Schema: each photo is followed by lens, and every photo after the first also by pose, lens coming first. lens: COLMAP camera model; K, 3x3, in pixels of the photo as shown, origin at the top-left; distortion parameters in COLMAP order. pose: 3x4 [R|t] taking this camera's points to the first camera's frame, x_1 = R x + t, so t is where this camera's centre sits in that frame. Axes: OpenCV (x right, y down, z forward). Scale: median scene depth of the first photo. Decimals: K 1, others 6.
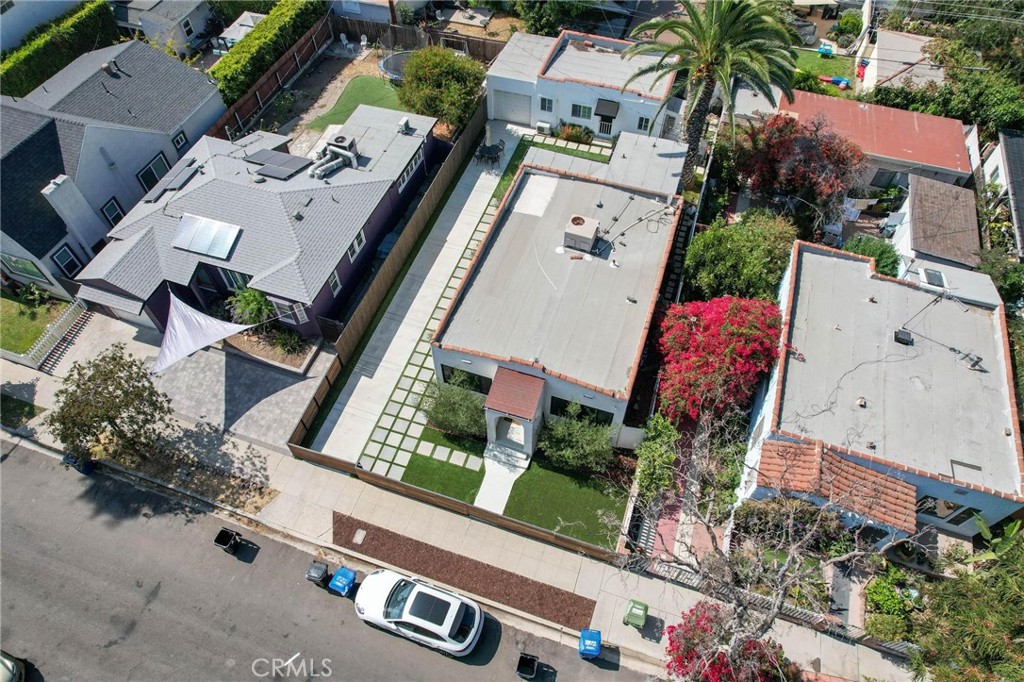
lens RADIAL K [[653.6, 0, 514.2], [0, 653.6, 340.9], [0, 0, 1]] dist [-0.048700, 0.029300]
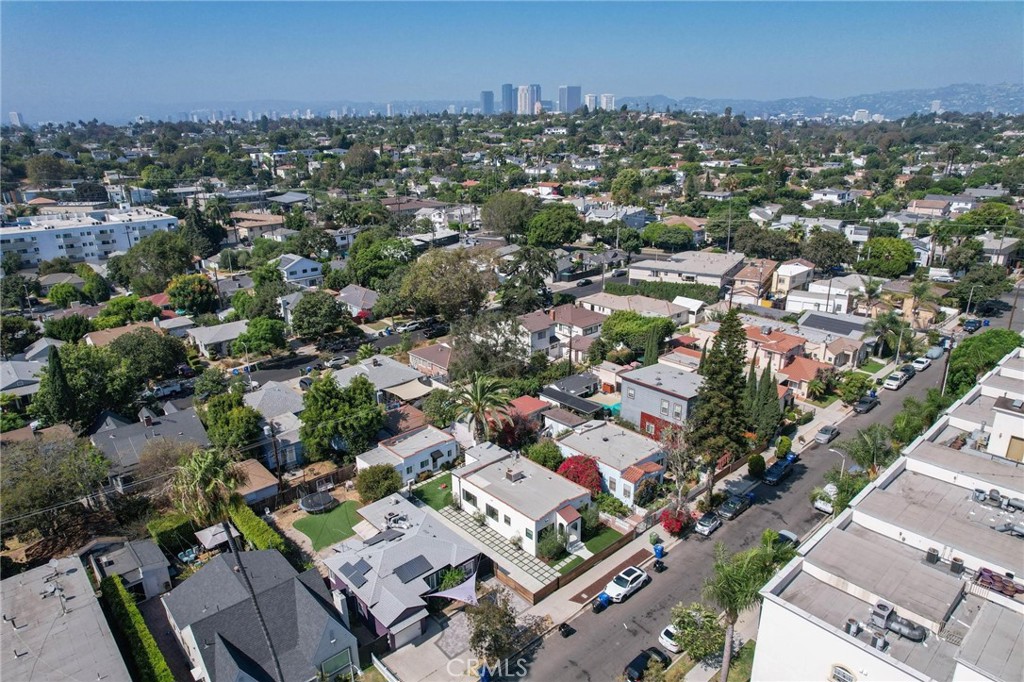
lens RADIAL K [[653.6, 0, 515.0], [0, 653.6, 344.2], [0, 0, 1]] dist [-0.048700, 0.029300]
pose [[0.479355, -0.286084, 0.829684, -1.616705], [0.717037, 0.672776, -0.182292, -0.042307], [-0.506041, 0.682296, 0.527631, -0.551419]]
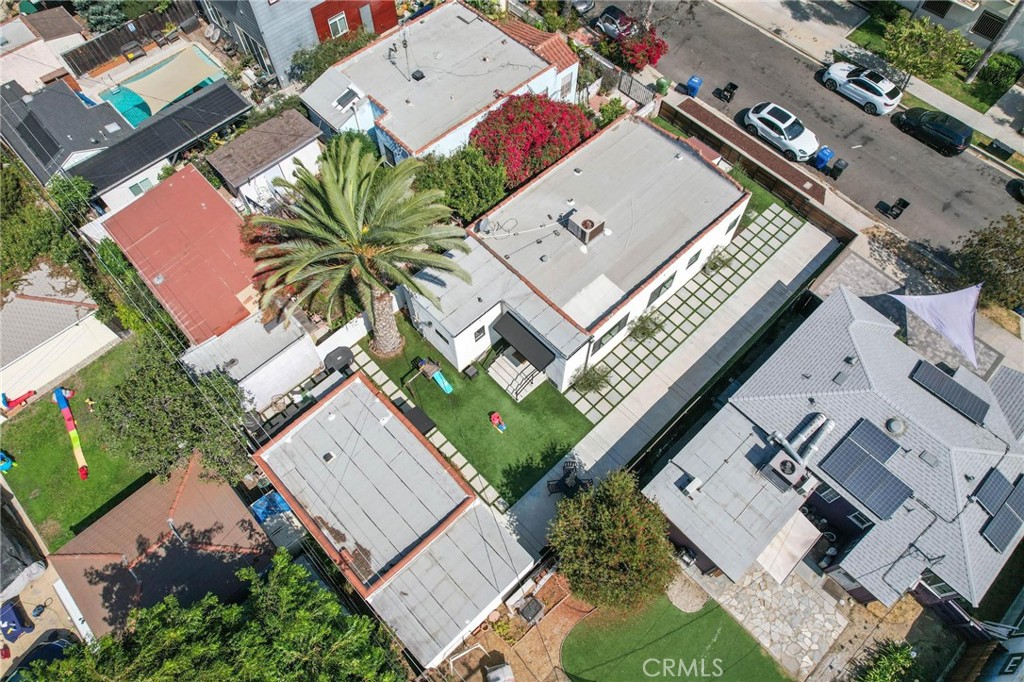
lens RADIAL K [[653.6, 0, 513.5], [0, 653.6, 349.7], [0, 0, 1]] dist [-0.048700, 0.029300]
pose [[-0.884260, -0.411027, 0.221679, -0.101754], [0.381351, -0.361560, 0.850791, -1.092076], [-0.269548, 0.836858, 0.476459, 0.644565]]
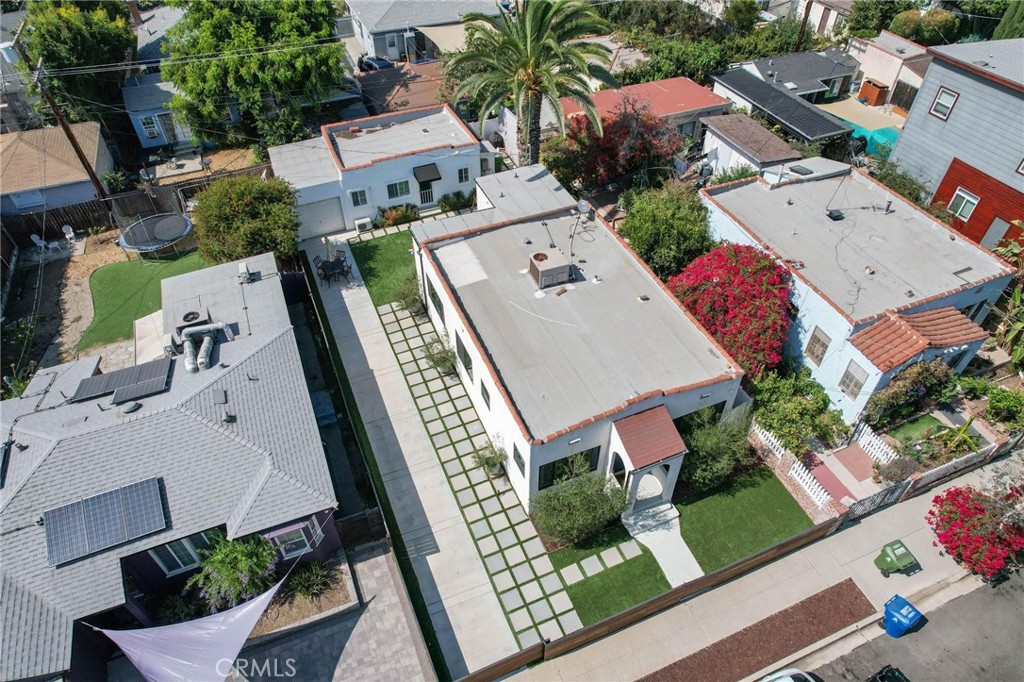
lens RADIAL K [[653.6, 0, 511.1], [0, 653.6, 345.4], [0, 0, 1]] dist [-0.048700, 0.029300]
pose [[0.750659, -0.463375, 0.470951, -0.376768], [0.537349, 0.842923, -0.027129, -0.072580], [-0.384405, 0.273429, 0.881742, 0.239101]]
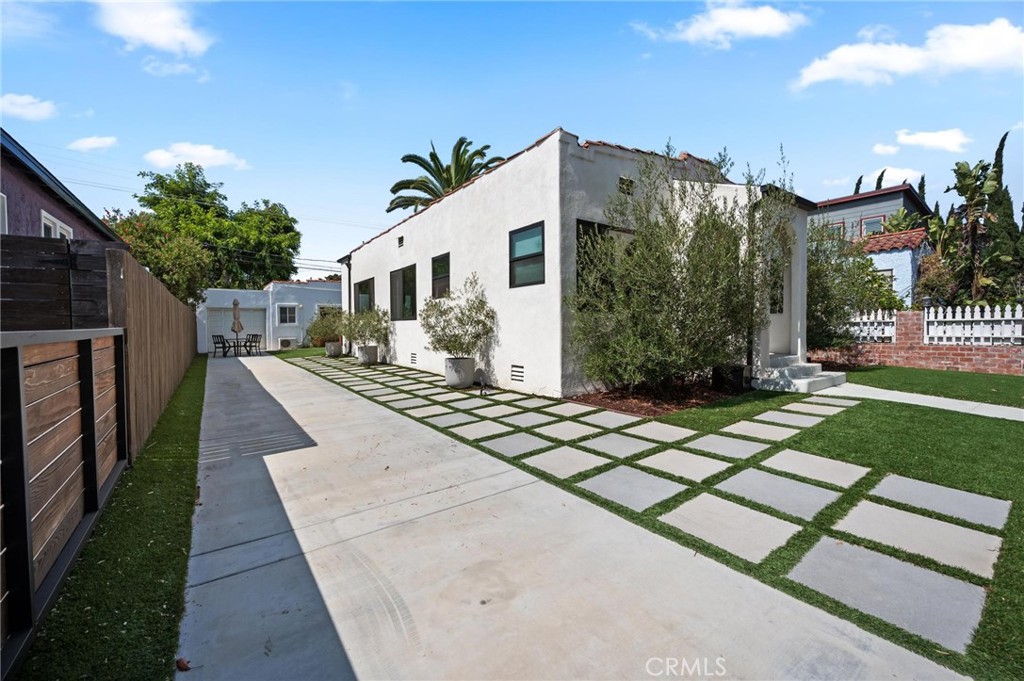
lens RADIAL K [[397.7, 0, 517.5], [0, 397.7, 336.8], [0, 0, 1]] dist [0.003806, -0.001060]
pose [[0.562629, -0.020697, 0.826451, -0.275367], [0.673961, 0.590434, -0.444031, 0.131633], [-0.478774, 0.806820, 0.346144, 0.846005]]
